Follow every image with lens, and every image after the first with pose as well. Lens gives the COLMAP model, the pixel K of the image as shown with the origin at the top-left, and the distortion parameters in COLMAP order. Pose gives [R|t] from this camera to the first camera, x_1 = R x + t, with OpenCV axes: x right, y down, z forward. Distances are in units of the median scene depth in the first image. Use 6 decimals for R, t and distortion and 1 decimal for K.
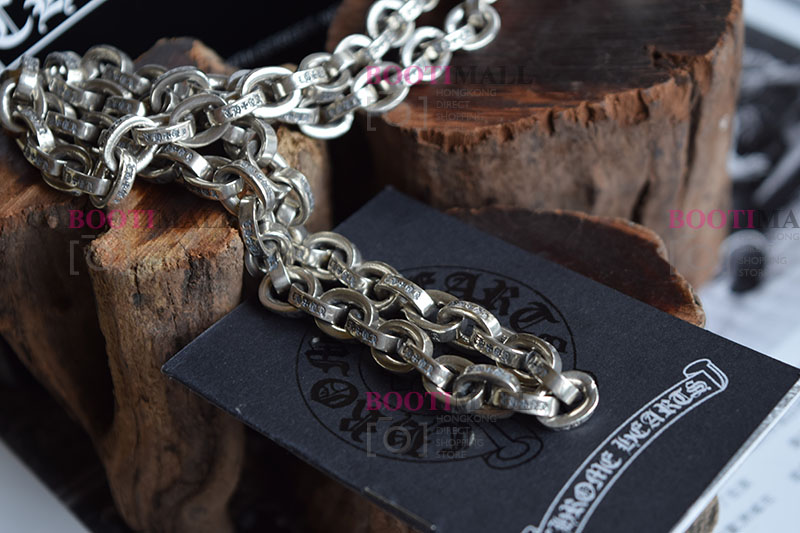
lens RADIAL K [[1648.6, 0, 400.0], [0, 1648.6, 266.5], [0, 0, 1]] dist [0.033040, 0.109050]
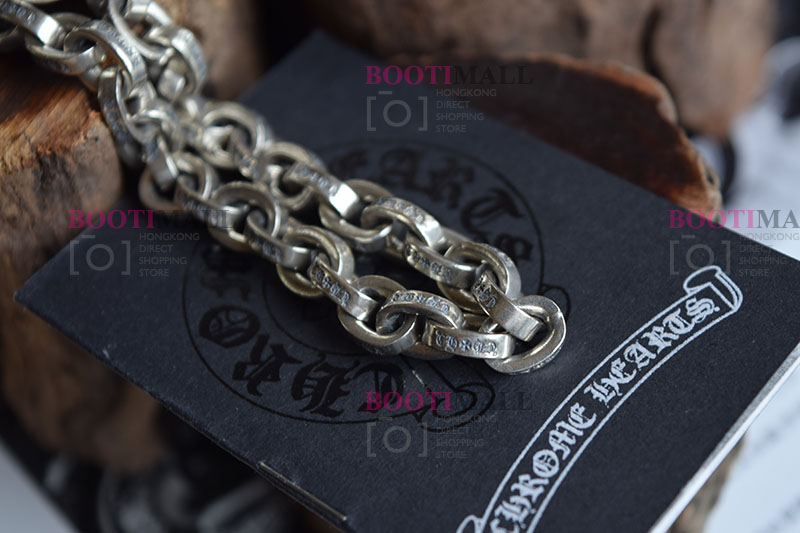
lens RADIAL K [[1648.6, 0, 400.0], [0, 1648.6, 266.5], [0, 0, 1]] dist [0.033040, 0.109050]
pose [[0.997523, -0.035505, -0.060731, 0.087688], [0.044474, 0.987165, 0.153383, -0.065470], [0.054506, -0.155704, 0.986299, 0.248655]]
